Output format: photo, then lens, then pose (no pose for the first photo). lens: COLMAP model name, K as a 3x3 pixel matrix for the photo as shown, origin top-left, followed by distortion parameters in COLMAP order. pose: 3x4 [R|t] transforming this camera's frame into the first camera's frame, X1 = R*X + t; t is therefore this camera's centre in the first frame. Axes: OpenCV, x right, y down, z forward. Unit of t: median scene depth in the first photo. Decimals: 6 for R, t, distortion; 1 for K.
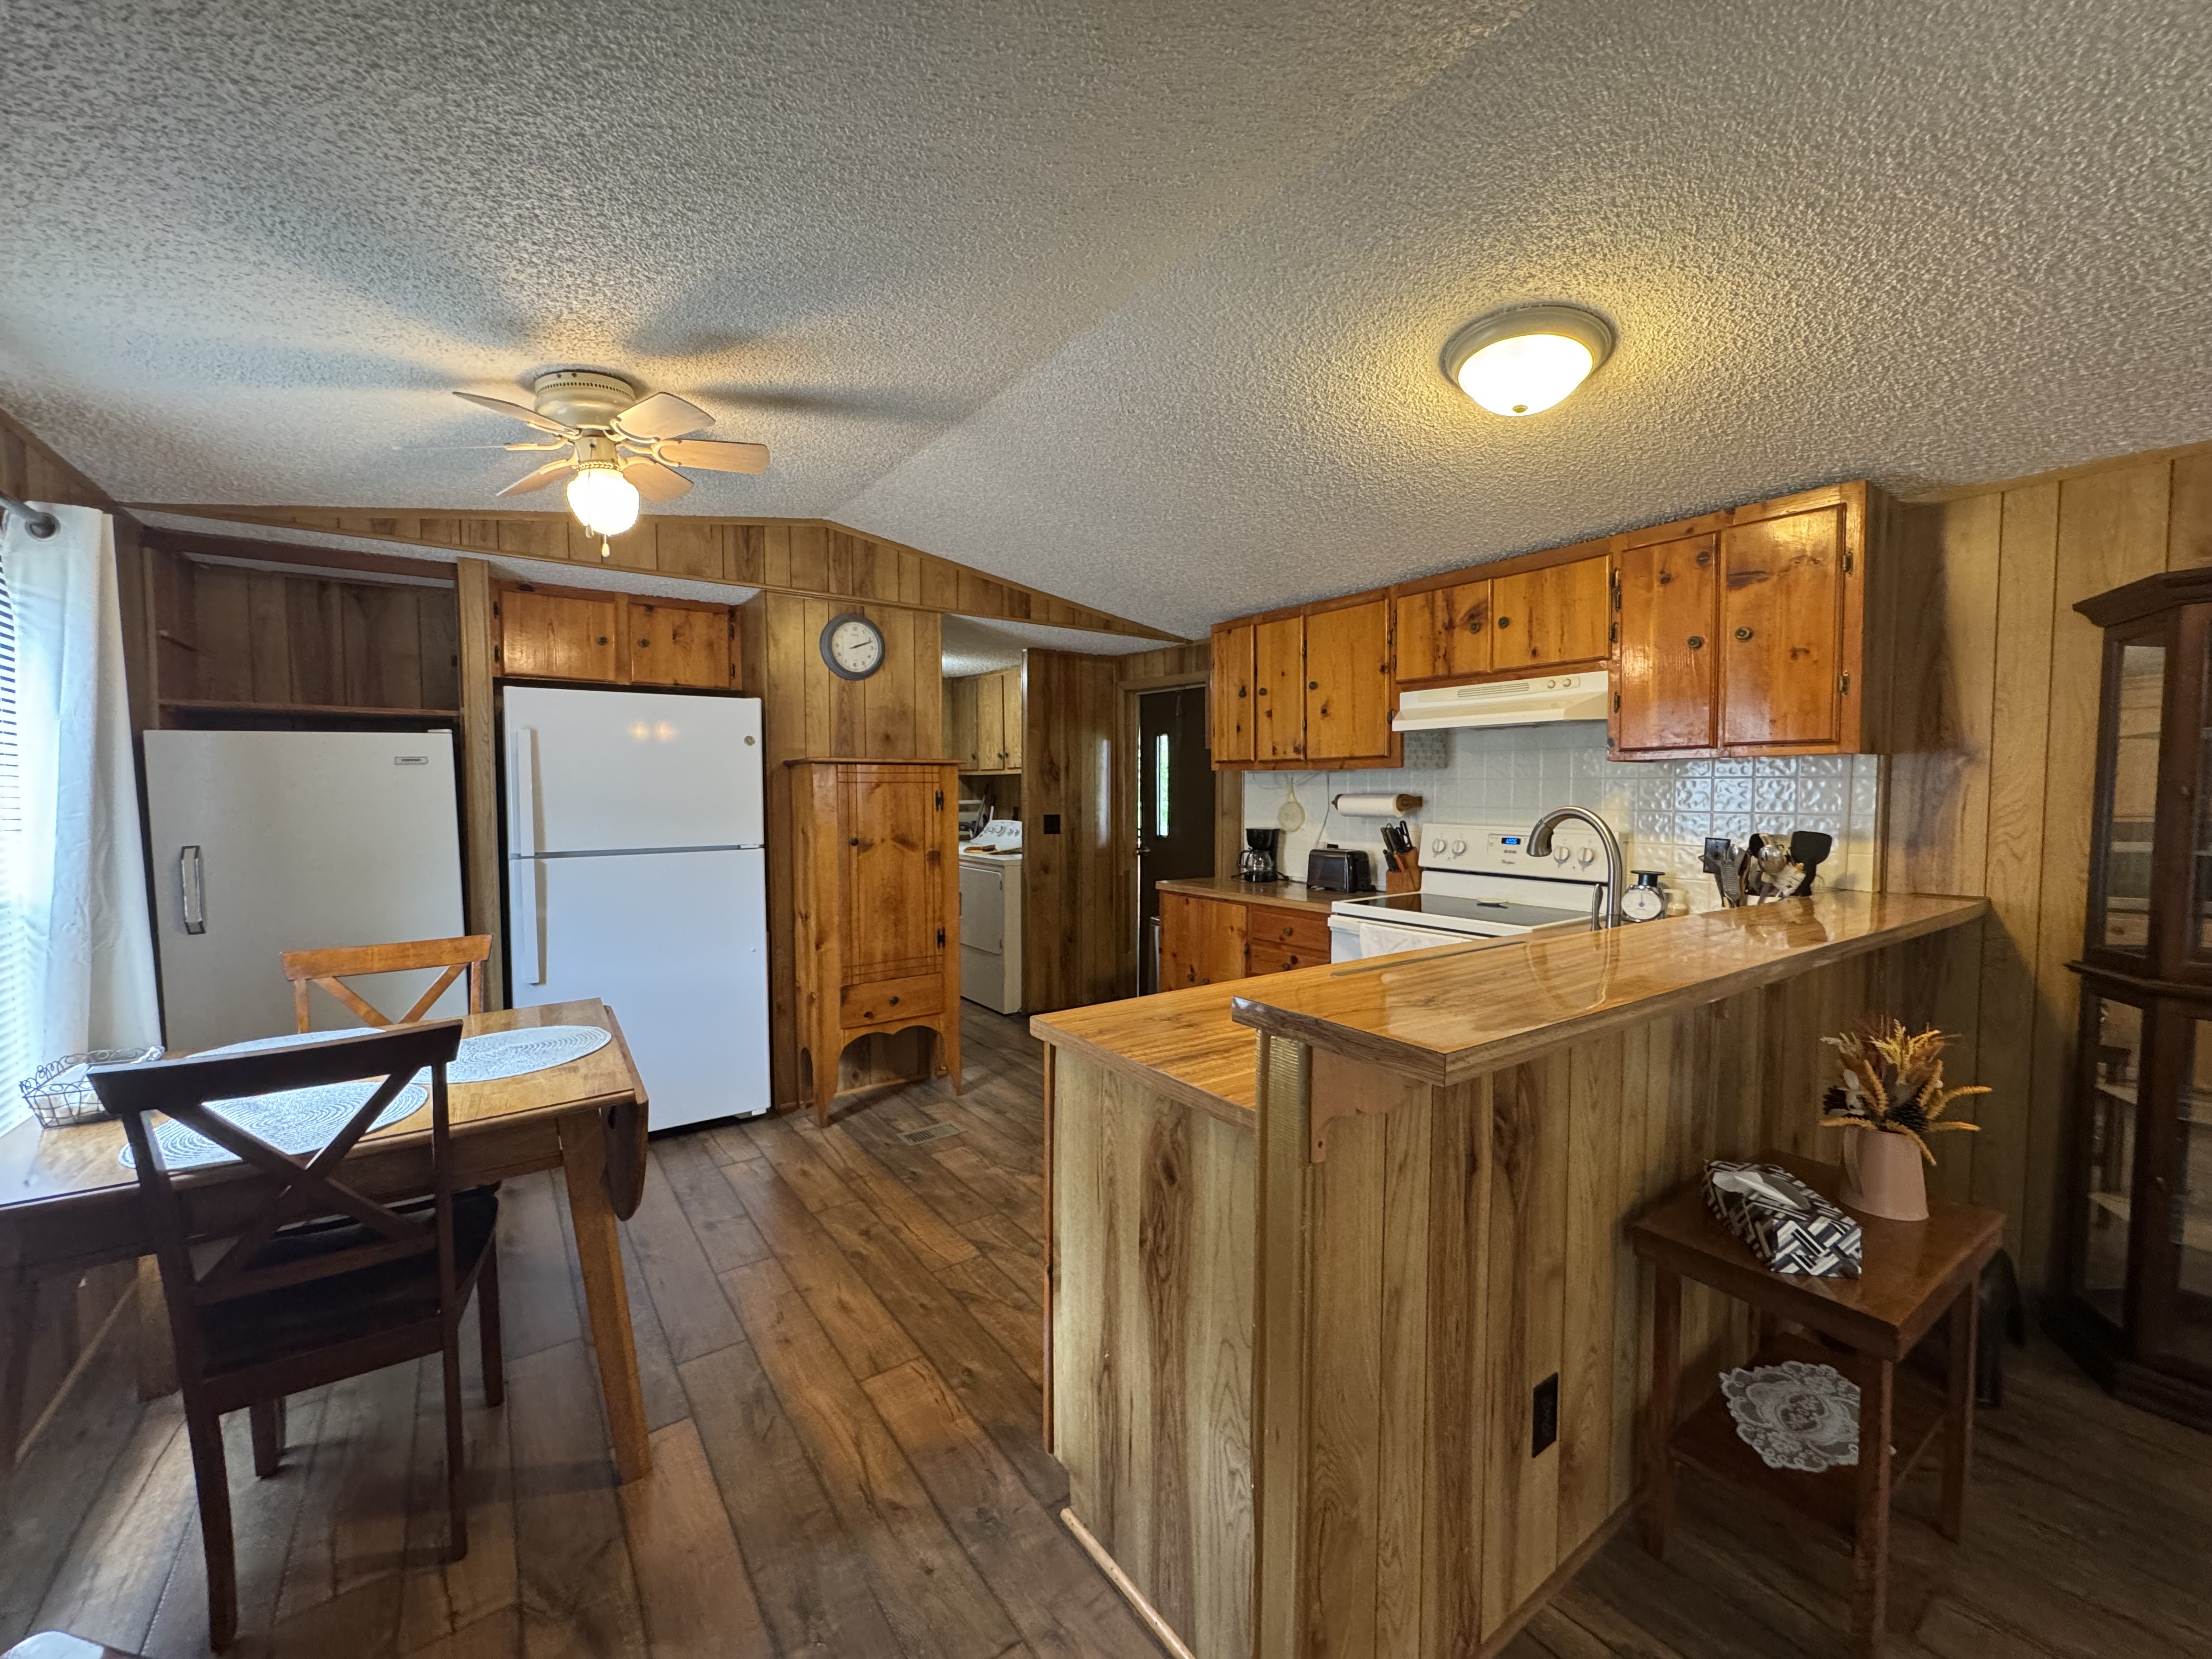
lens RADIAL K [[880.5, 0, 1112.9], [0, 880.5, 827.9], [0, 0, 1]] dist [-0.002016, -0.000043]
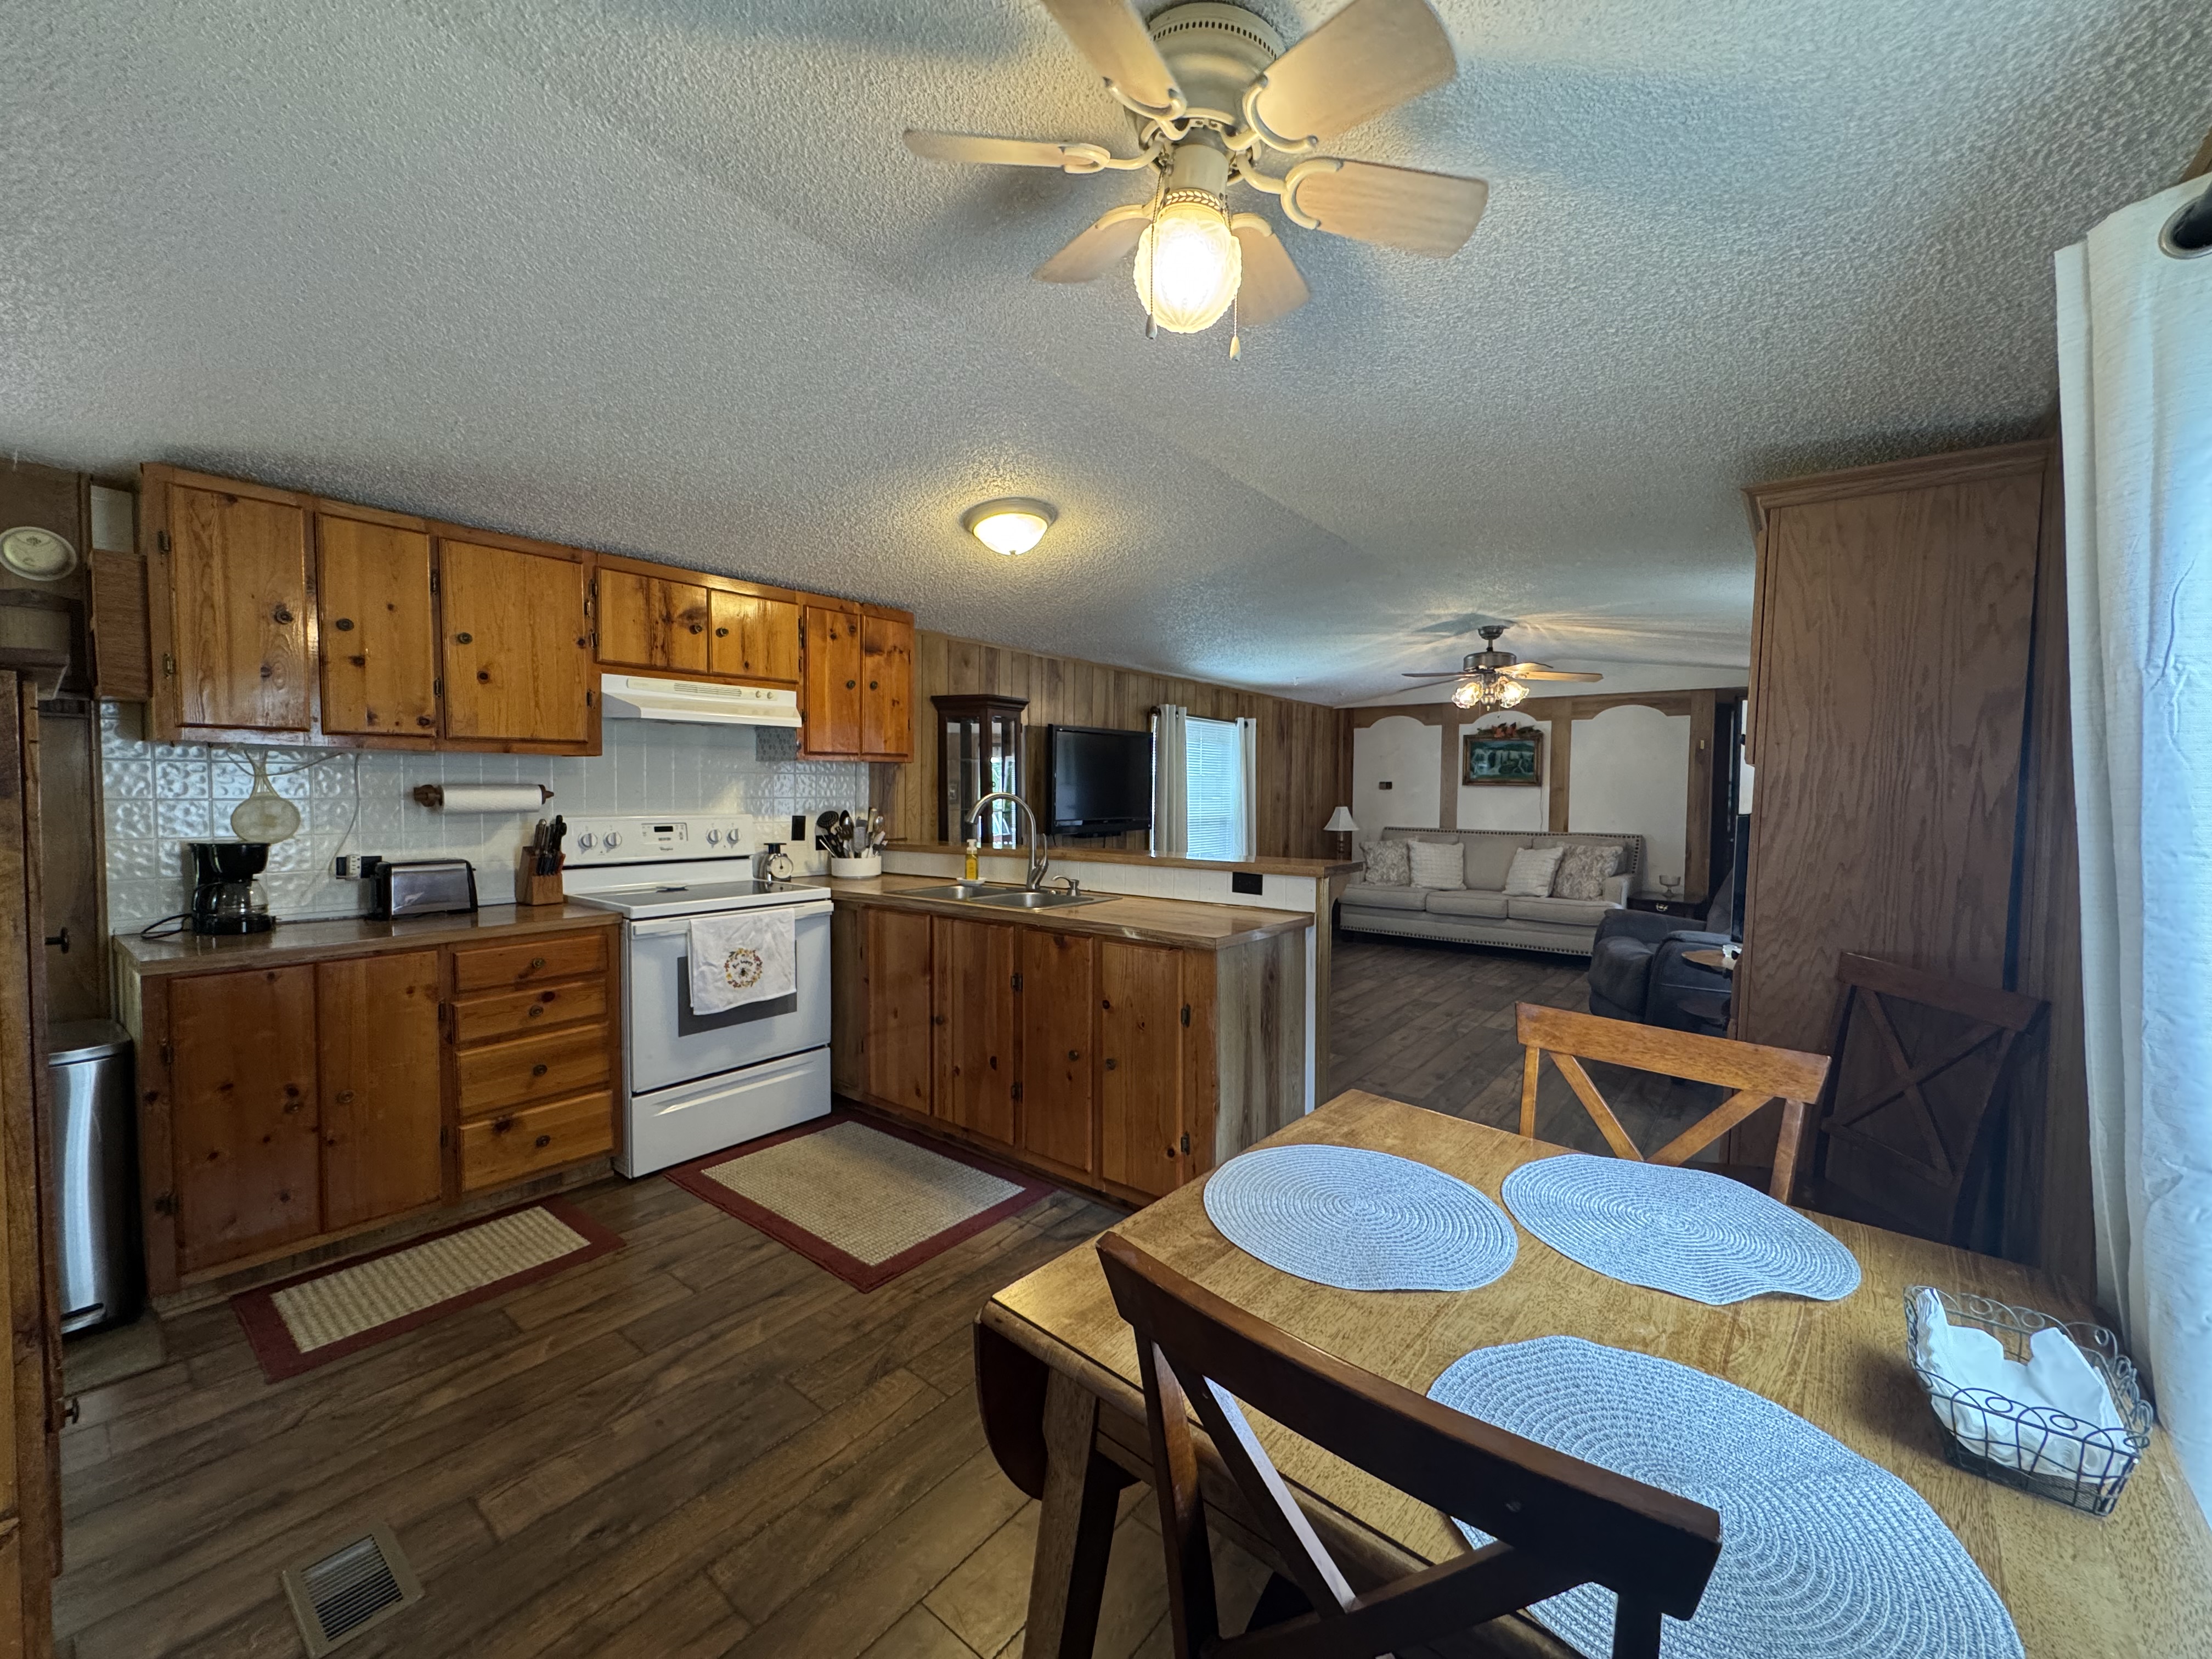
lens RADIAL K [[881.0, 0, 1103.0], [0, 881.0, 827.6], [0, 0, 1]] dist [-0.002317, 0.000069]
pose [[-0.260323, -0.045889, 0.964431, -0.692101], [0.035699, 0.997729, 0.057110, -0.027887], [-0.964861, 0.049296, -0.258094, 0.742741]]
